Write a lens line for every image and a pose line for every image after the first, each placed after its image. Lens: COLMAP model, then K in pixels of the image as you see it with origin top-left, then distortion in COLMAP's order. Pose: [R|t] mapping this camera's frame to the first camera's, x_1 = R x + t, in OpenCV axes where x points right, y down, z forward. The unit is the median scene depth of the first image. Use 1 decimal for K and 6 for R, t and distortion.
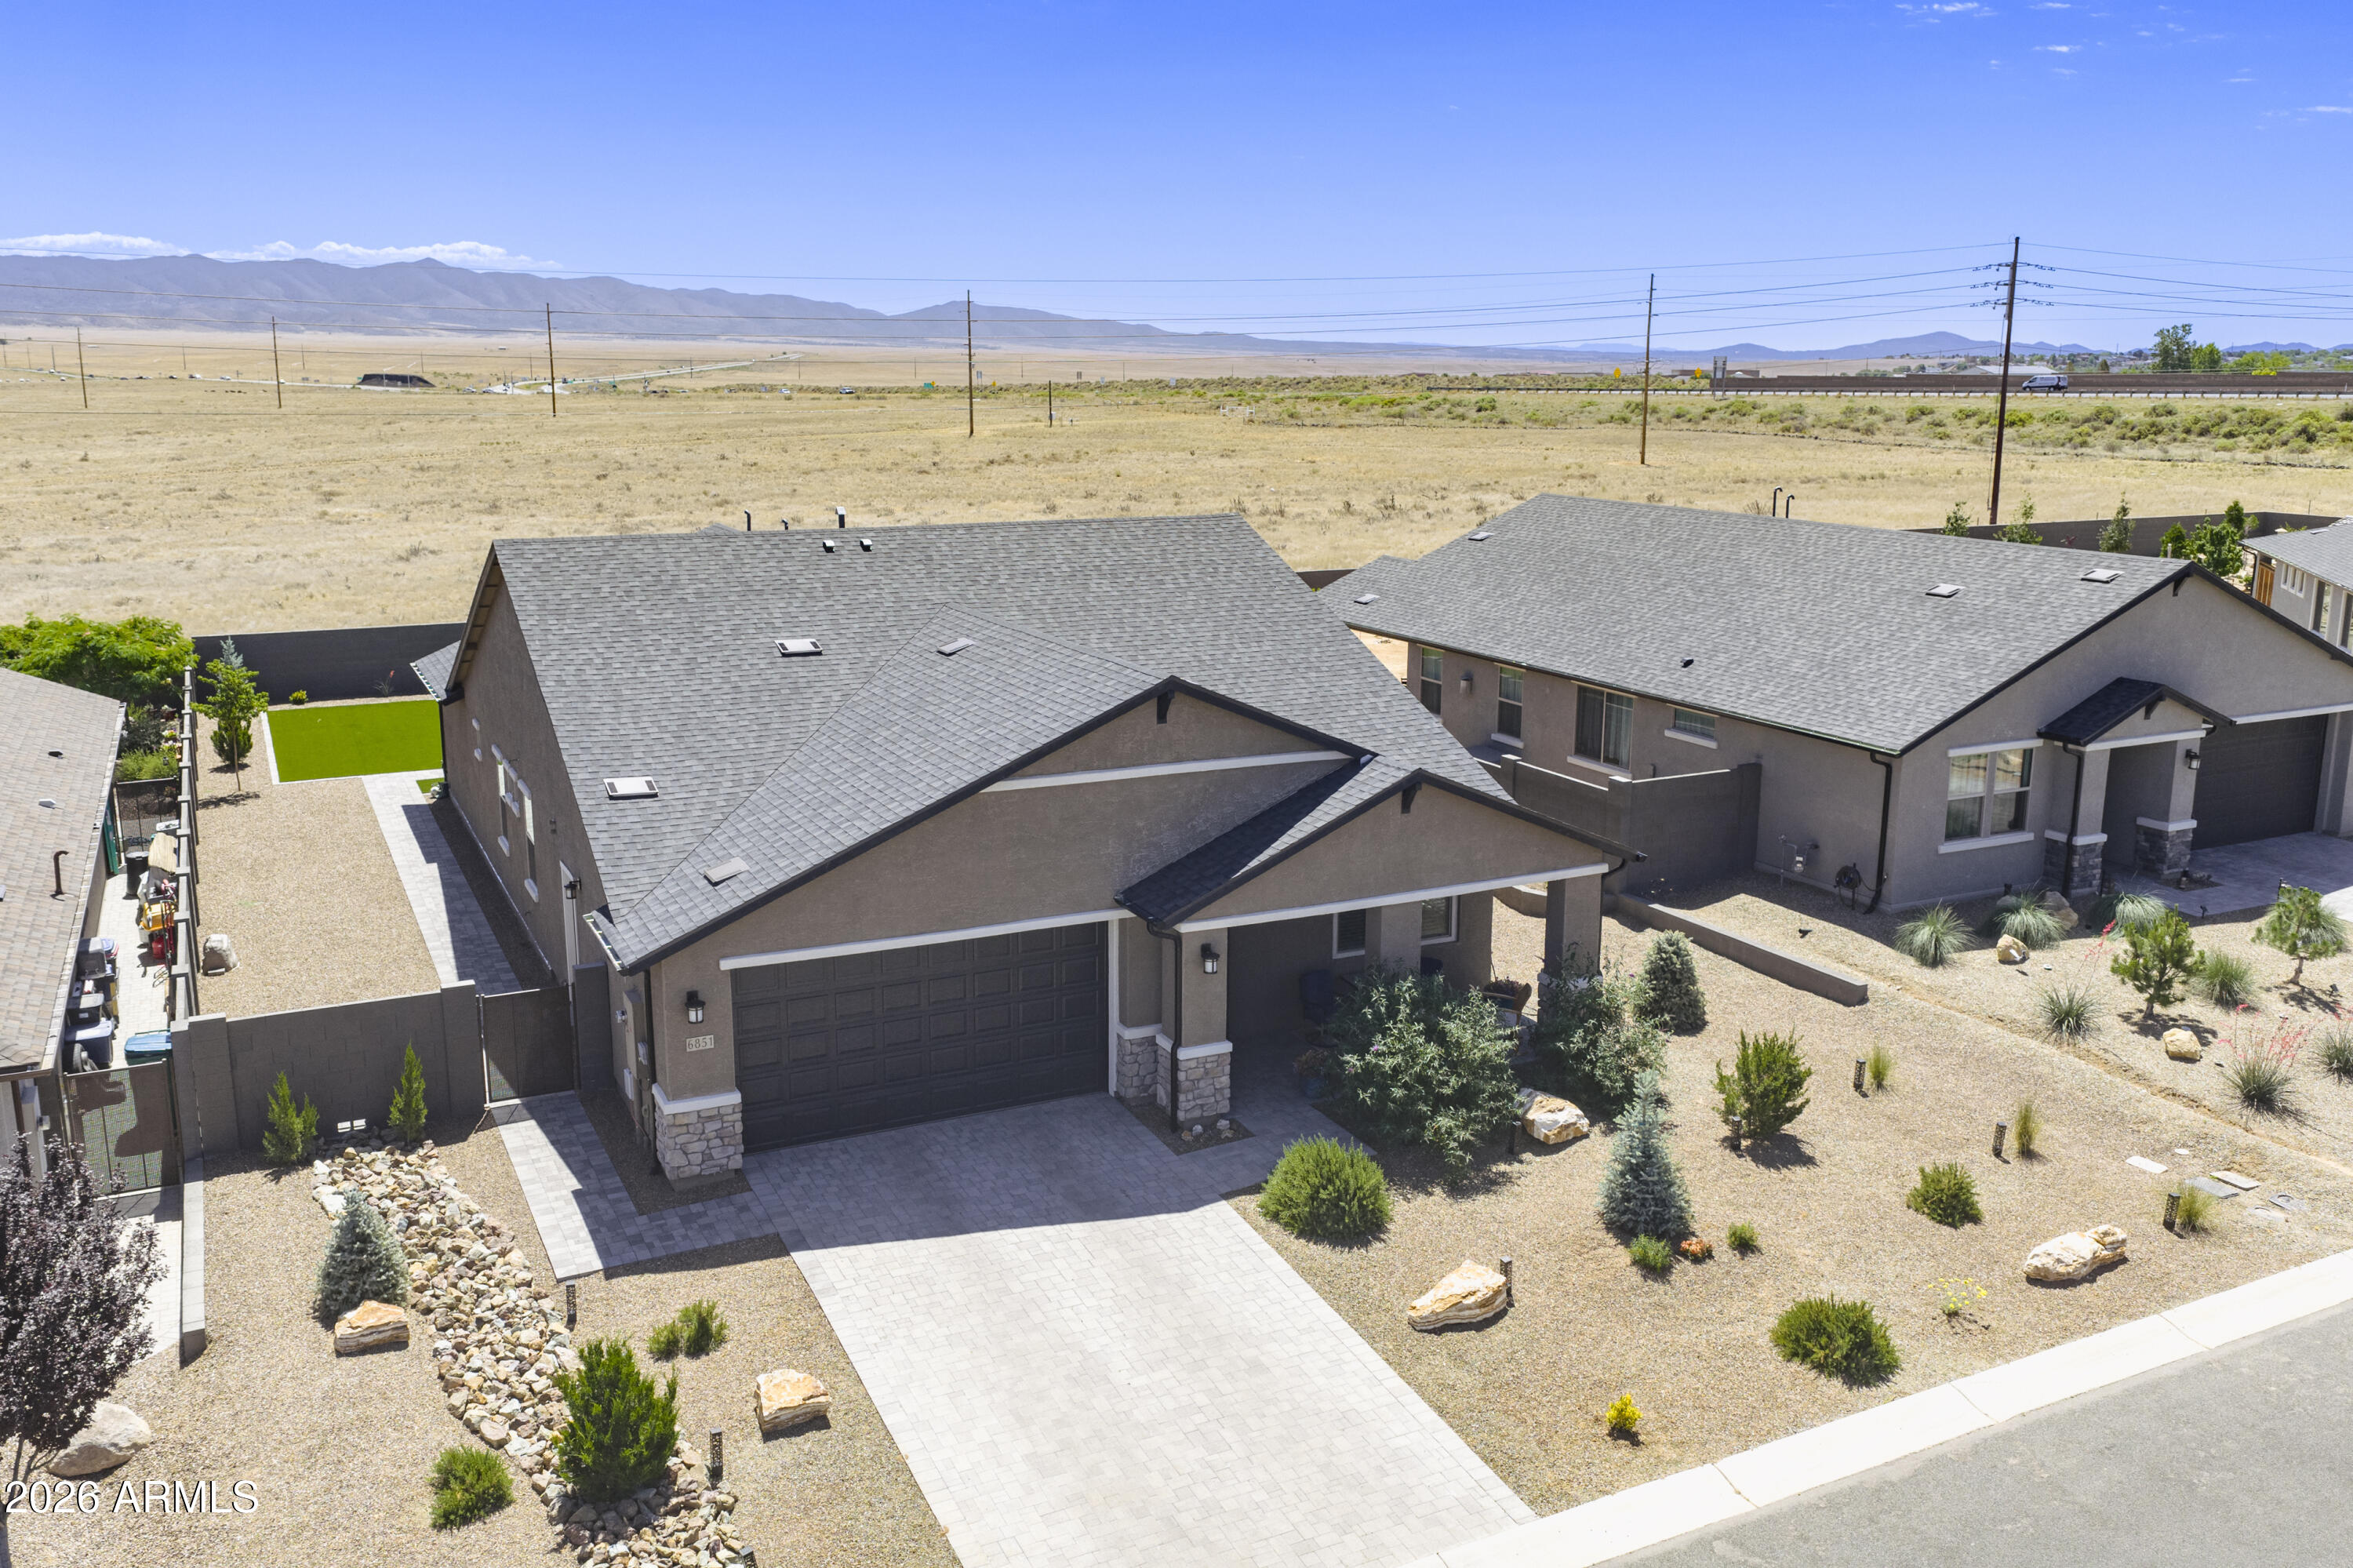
lens RADIAL K [[1930.1, 0, 1141.4], [0, 1930.1, 821.2], [0, 0, 1]] dist [0.017282, -0.040104]
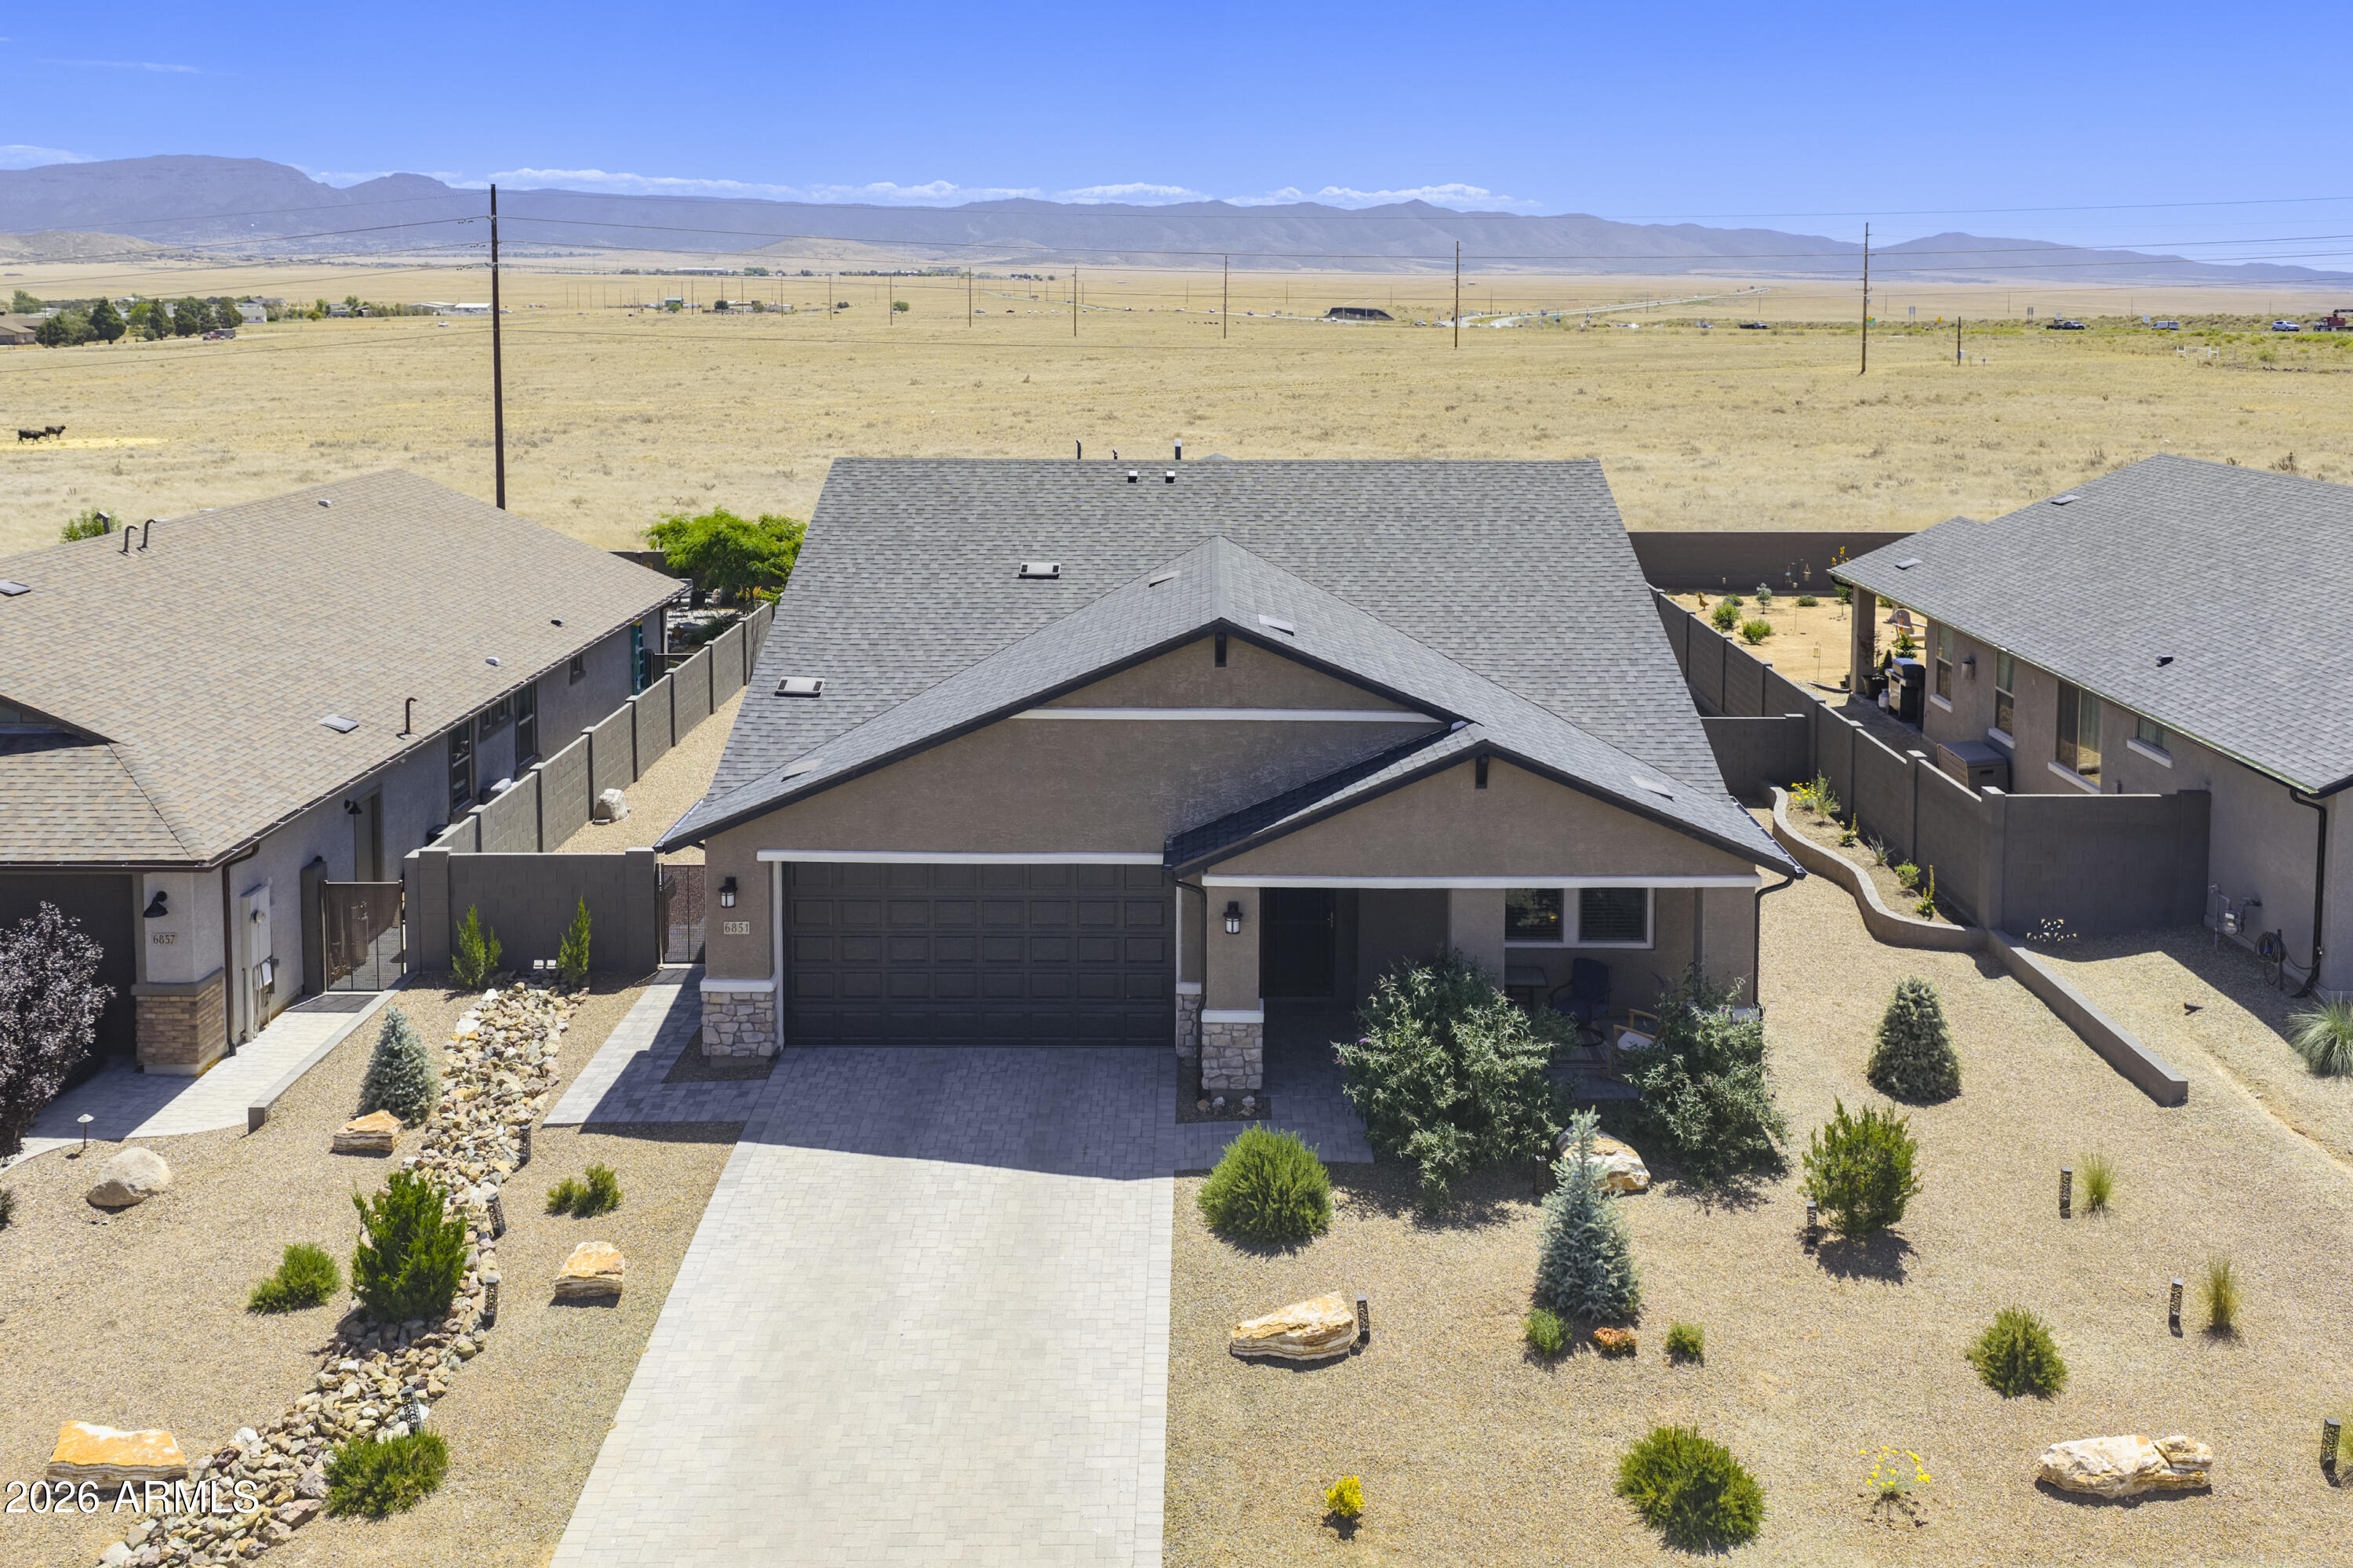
lens RADIAL K [[2000.3, 0, 1189.8], [0, 2000.3, 463.1], [0, 0, 1]] dist [0.009301, -0.013355]
pose [[0.897780, 0.038144, -0.438790, 0.434537], [-0.103309, 0.986687, -0.125600, -0.023368], [0.428158, 0.158092, 0.889768, 0.077155]]
